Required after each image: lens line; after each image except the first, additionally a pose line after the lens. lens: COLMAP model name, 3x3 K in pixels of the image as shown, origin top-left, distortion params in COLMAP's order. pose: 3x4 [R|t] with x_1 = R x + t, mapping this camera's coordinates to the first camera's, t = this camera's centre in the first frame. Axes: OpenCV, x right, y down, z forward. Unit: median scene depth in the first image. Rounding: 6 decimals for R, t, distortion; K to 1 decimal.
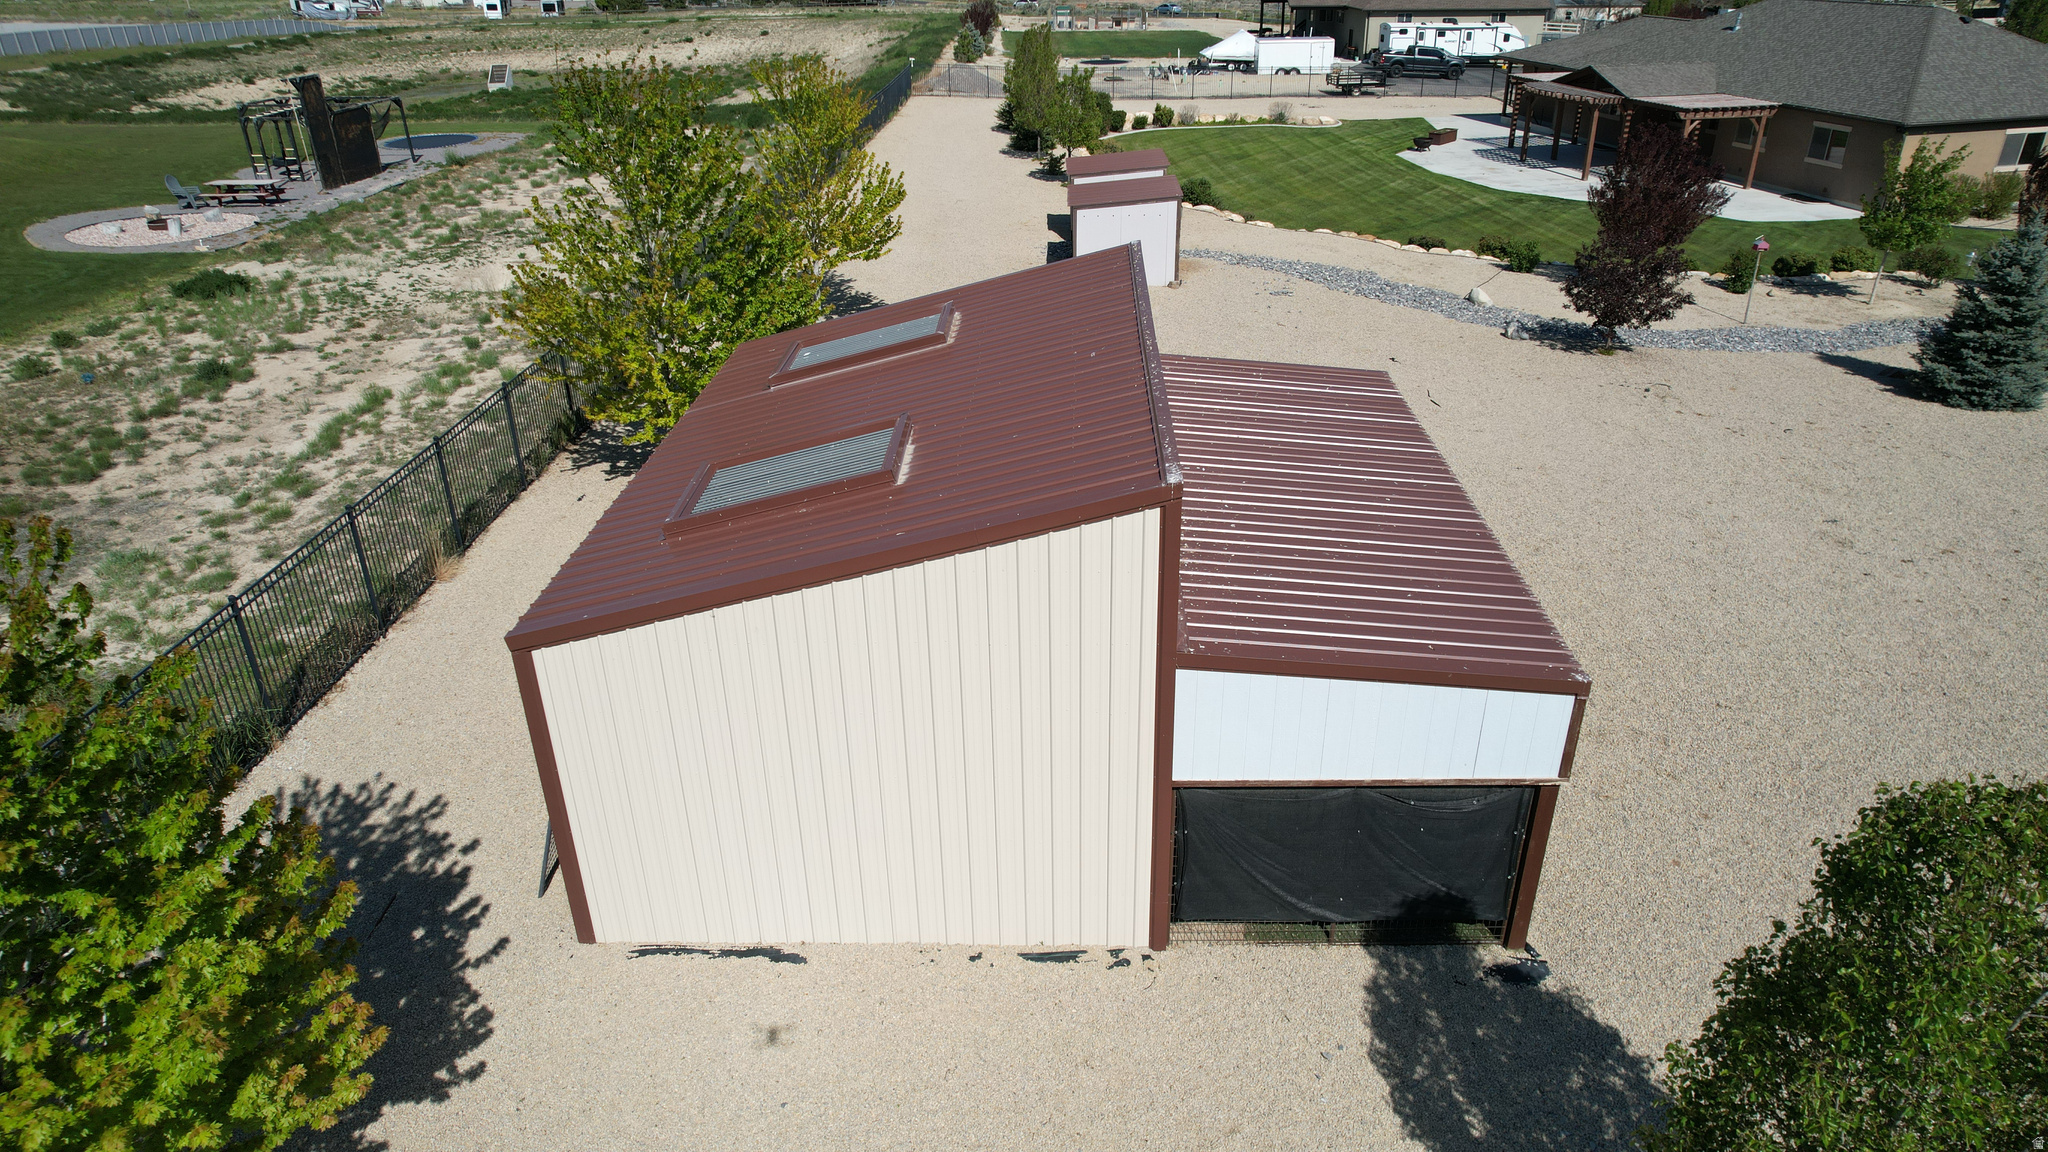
lens RADIAL K [[1324.9, 0, 1045.4], [0, 1324.9, 573.2], [0, 0, 1]] dist [-0.100768, 0.102776]
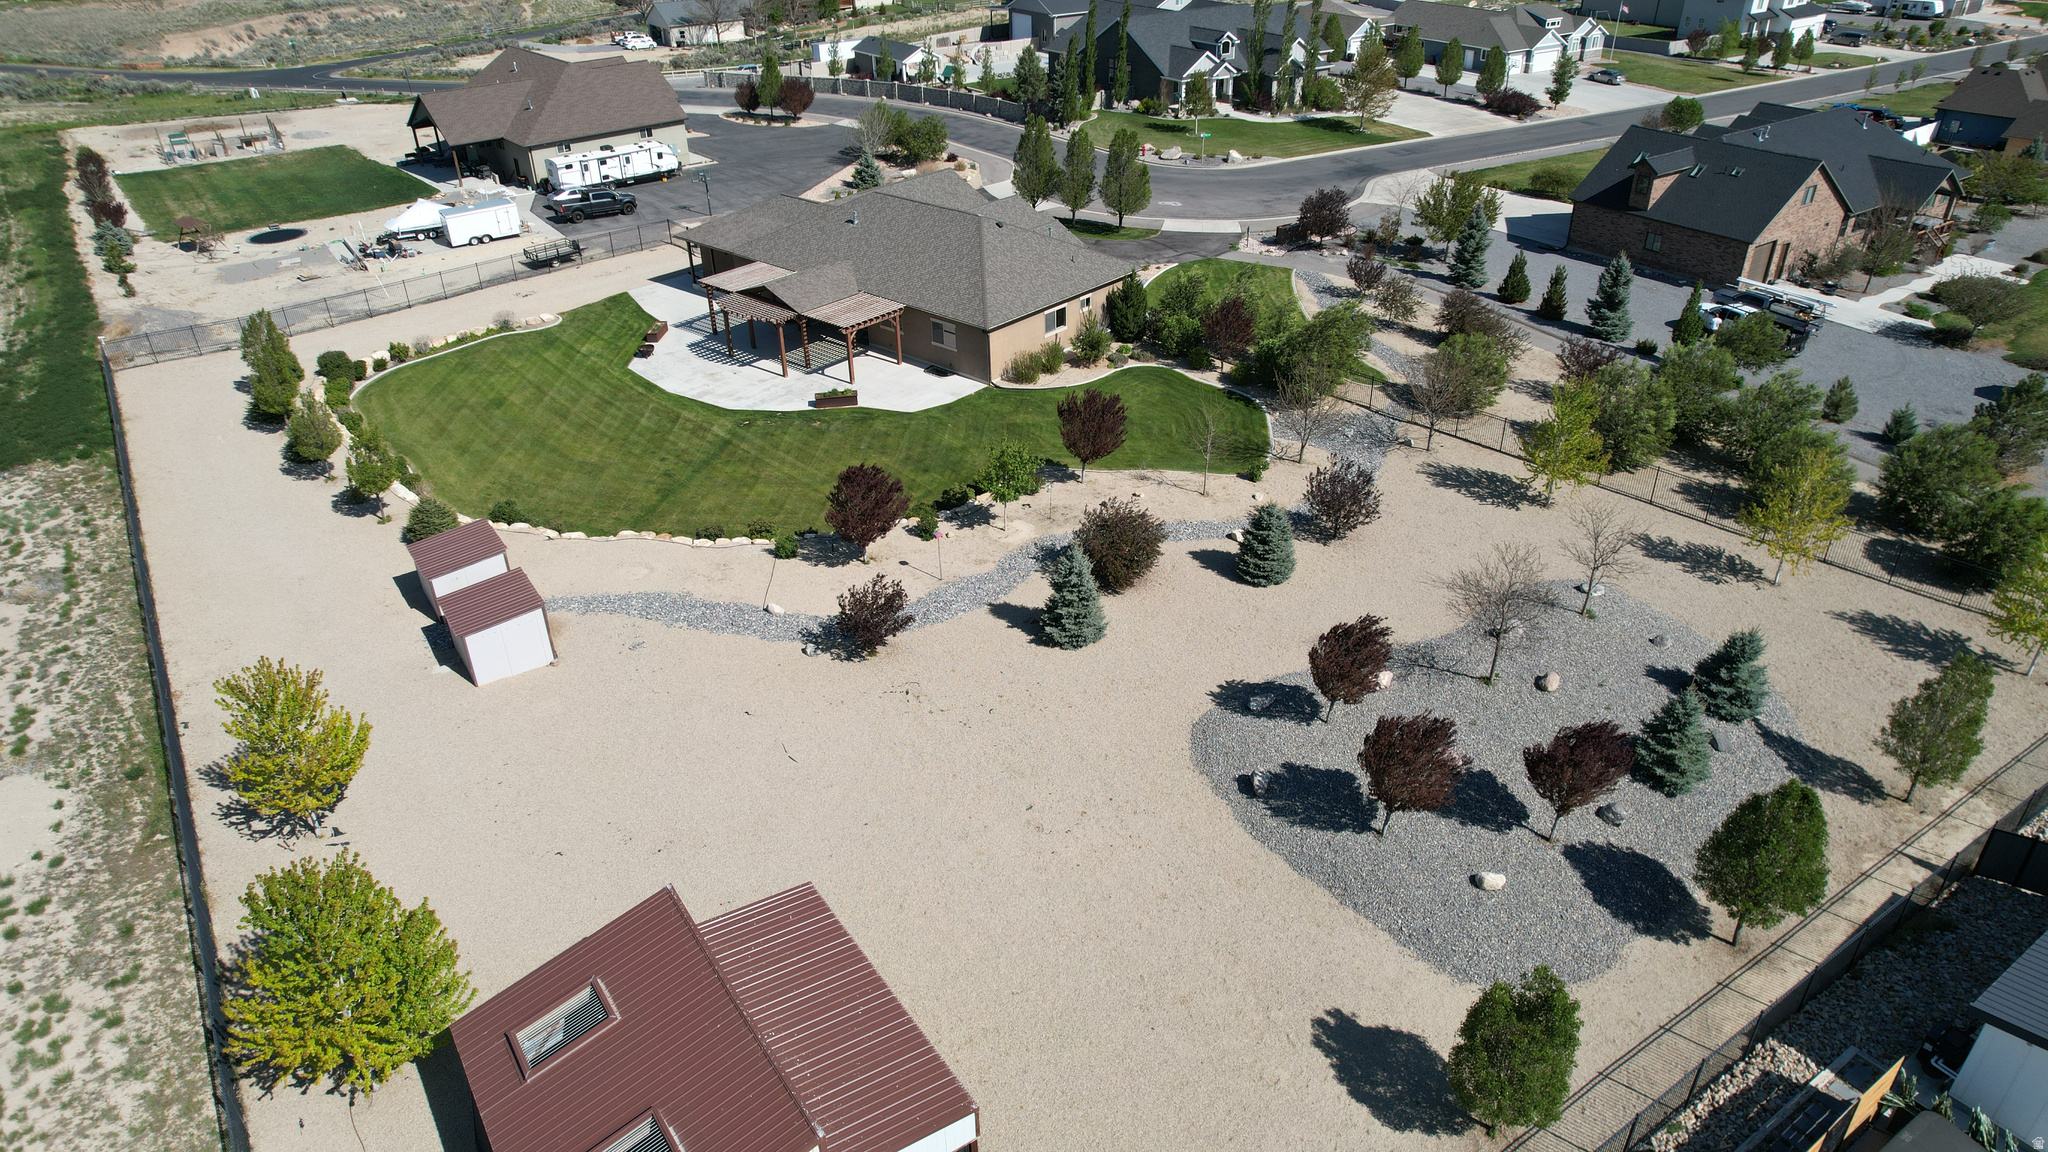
lens RADIAL K [[1296.6, 0, 1035.2], [0, 1296.6, 582.2], [0, 0, 1]] dist [-0.069803, 0.064251]
pose [[0.816147, -0.301748, 0.492801, -0.058112], [0.270369, 0.953125, 0.135842, -0.165032], [-0.510691, 0.022371, 0.859473, -0.170872]]
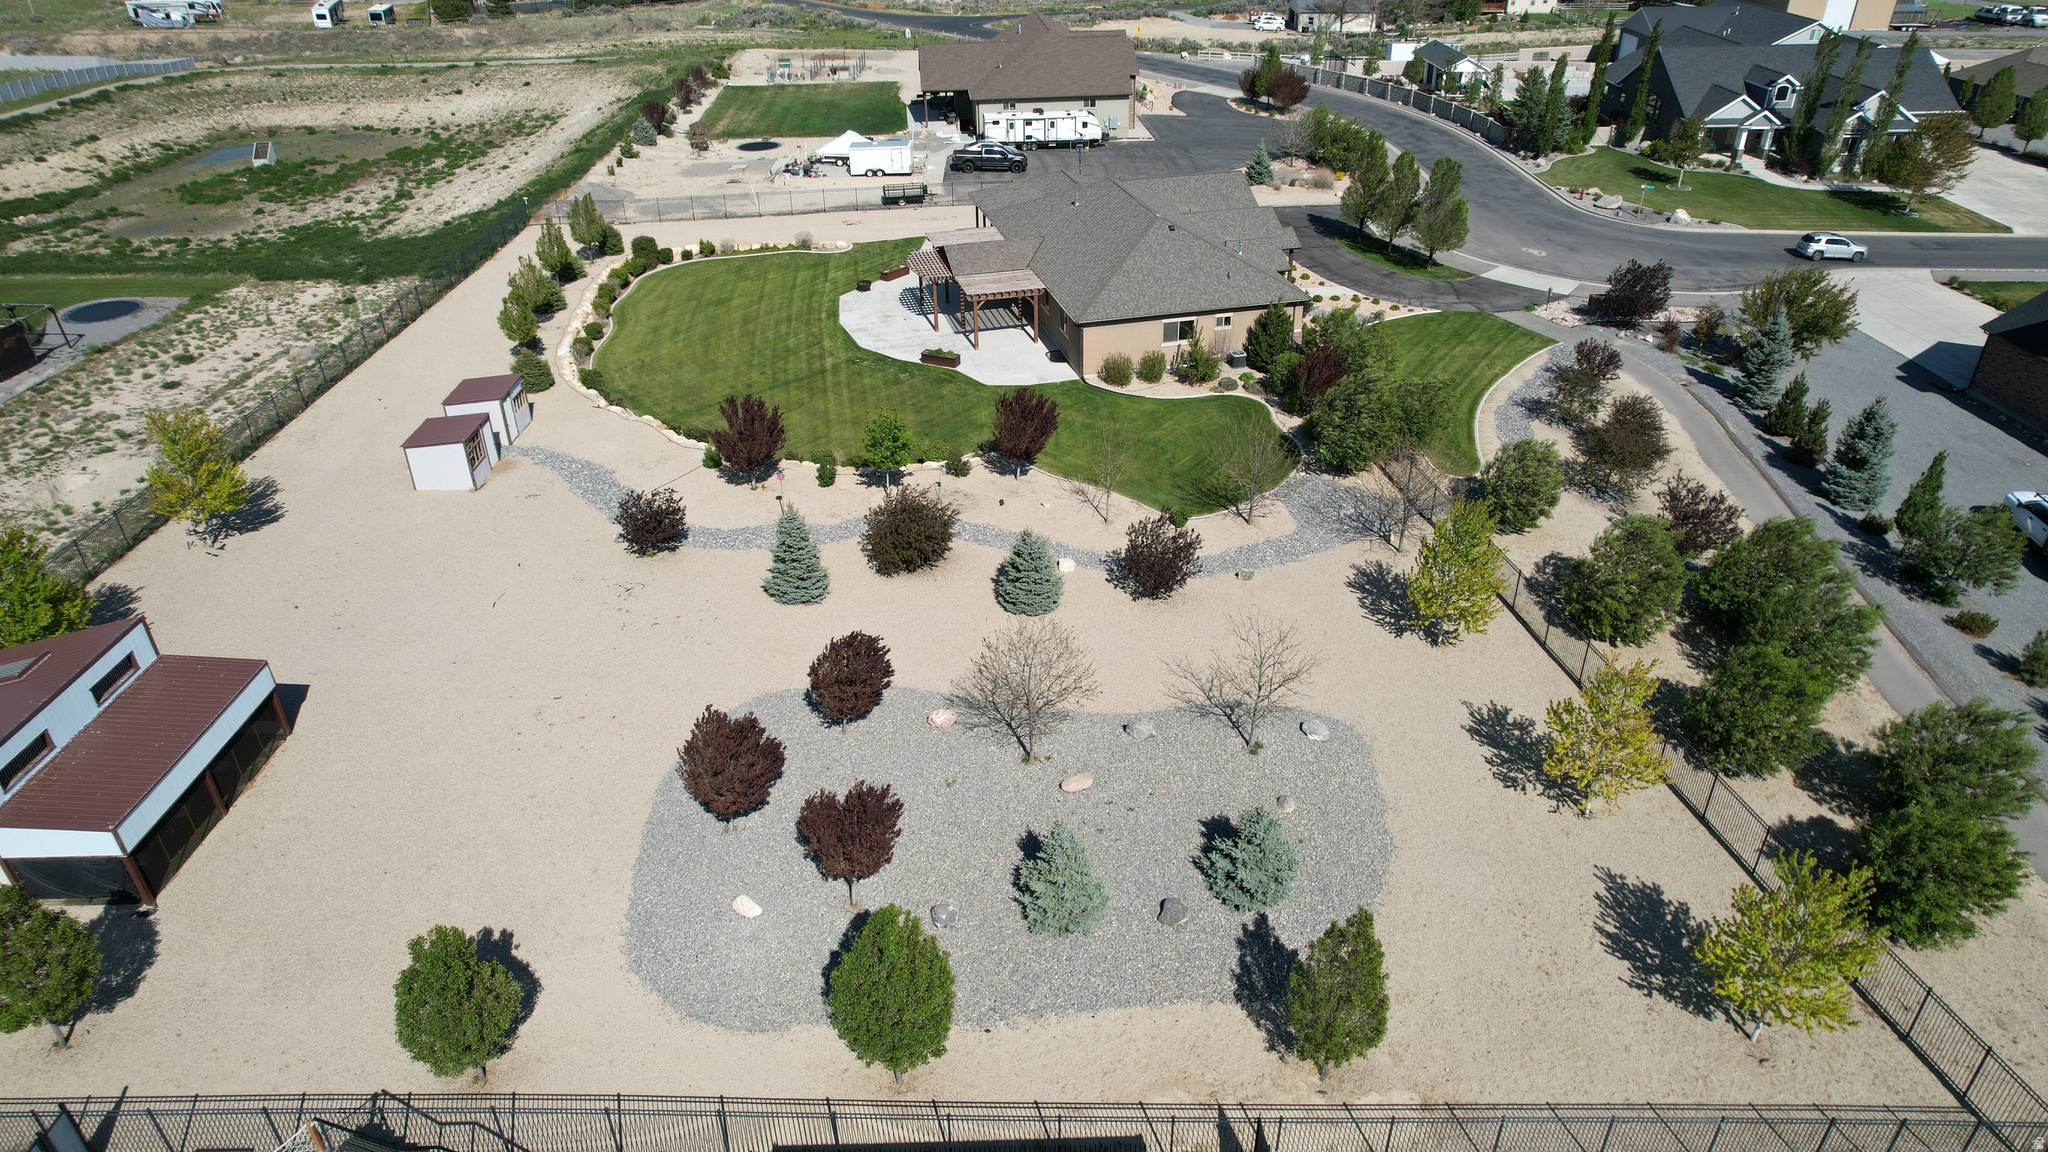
lens RADIAL K [[1296.6, 0, 1035.2], [0, 1296.6, 582.2], [0, 0, 1]] dist [-0.069803, 0.064251]
pose [[0.999404, -0.017474, 0.029776, 0.364549], [0.015337, 0.997390, 0.070555, -0.100041], [-0.030931, -0.070056, 0.997063, -0.307038]]
